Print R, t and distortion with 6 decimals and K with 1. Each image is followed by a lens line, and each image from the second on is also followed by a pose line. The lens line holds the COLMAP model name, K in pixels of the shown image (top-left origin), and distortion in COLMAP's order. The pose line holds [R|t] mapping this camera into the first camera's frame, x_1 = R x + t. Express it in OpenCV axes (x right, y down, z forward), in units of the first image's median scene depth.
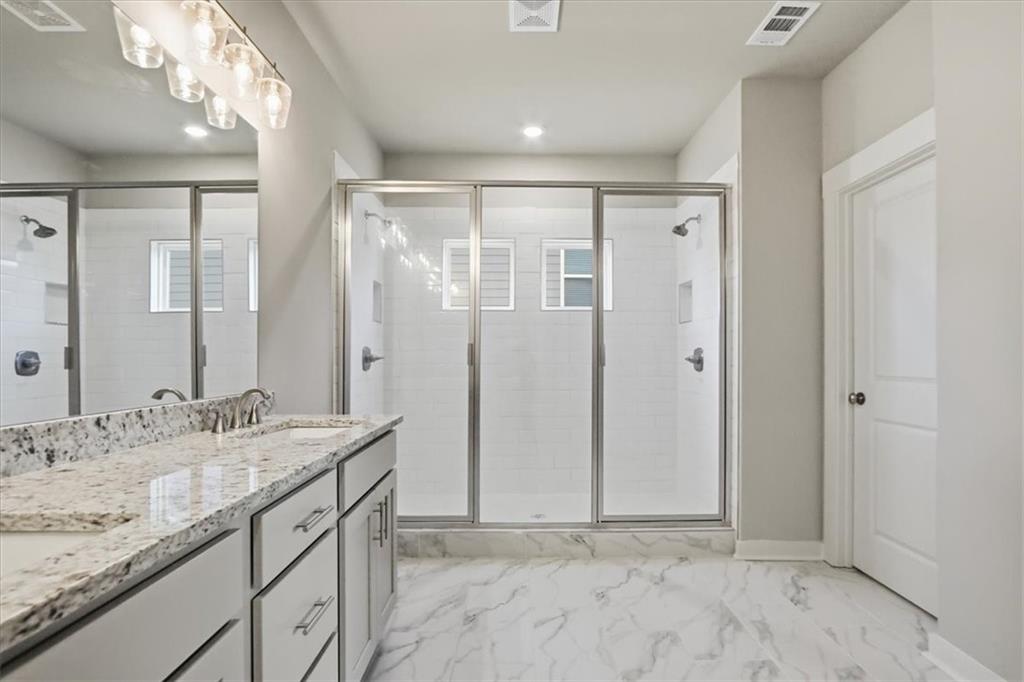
lens RADIAL K [[487.7, 0, 522.8], [0, 487.7, 351.1], [0, 0, 1]] dist [-0.027243, 0.006351]
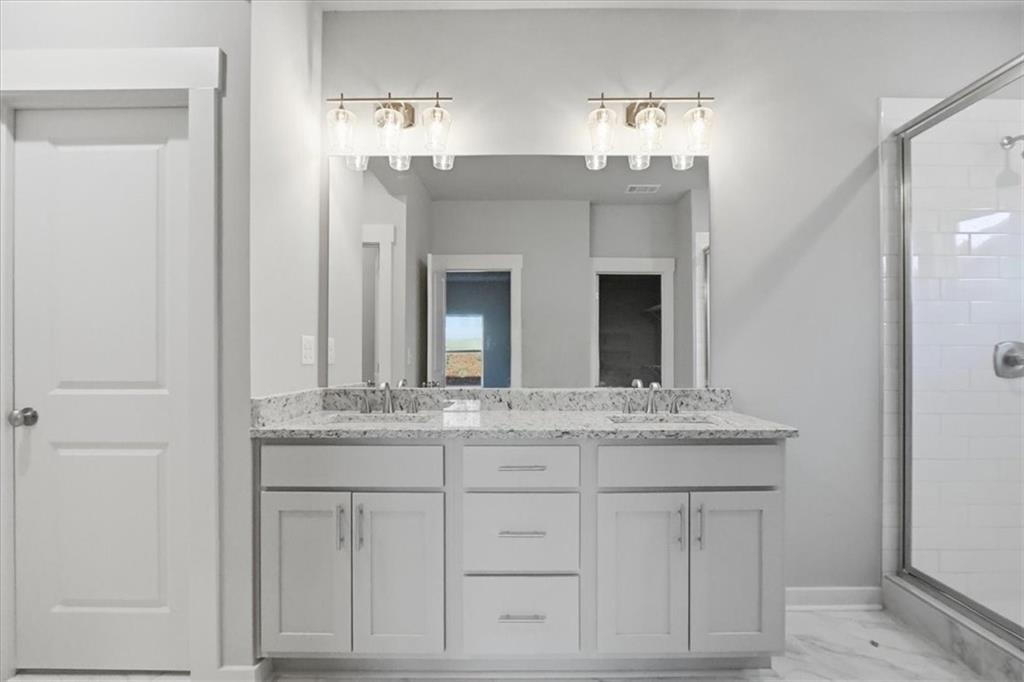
lens RADIAL K [[487.7, 0, 518.2], [0, 487.7, 354.8], [0, 0, 1]] dist [-0.027243, 0.006351]
pose [[-0.030541, -0.000845, -0.999533, 0.622975], [0.011669, 0.999931, -0.001202, 0.003864], [0.999465, -0.011700, -0.030529, 0.627787]]
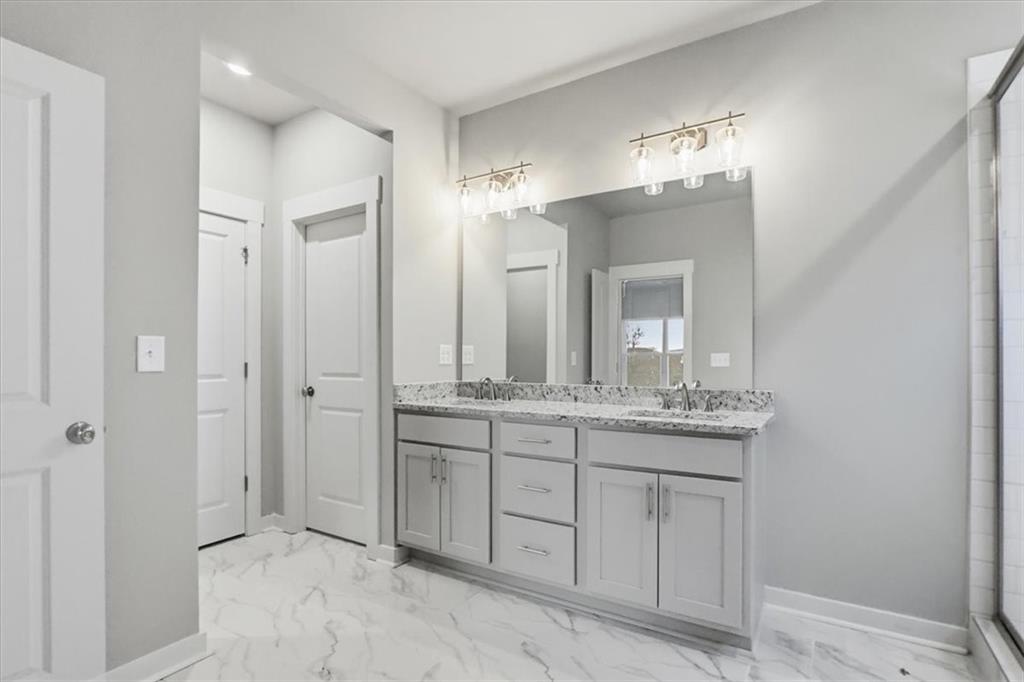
lens RADIAL K [[487.7, 0, 513.4], [0, 487.7, 356.2], [0, 0, 1]] dist [-0.027243, 0.006351]
pose [[-0.549976, -0.000486, -0.835180, 0.784423], [0.010355, 0.999919, -0.007401, 0.006199], [0.835116, -0.012719, -0.549927, 1.231893]]
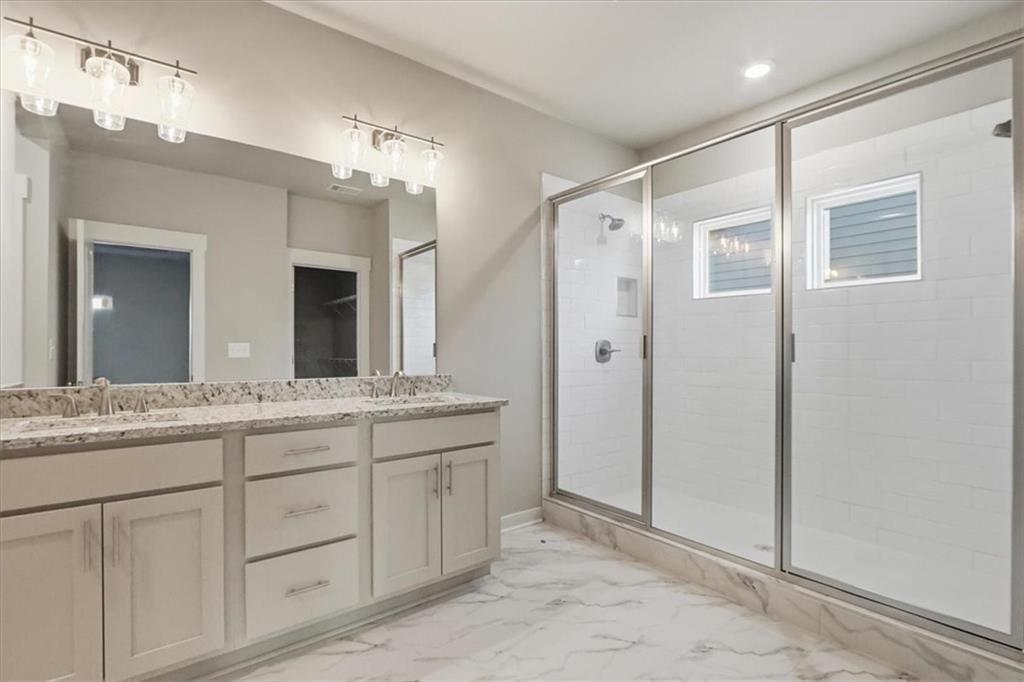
lens RADIAL K [[487.7, 0, 521.8], [0, 487.7, 348.6], [0, 0, 1]] dist [-0.027243, 0.006351]
pose [[0.607411, 0.000801, -0.794387, 0.766622], [0.007625, 0.999948, 0.006838, 0.002226], [0.794351, -0.010211, 0.607373, 0.360822]]
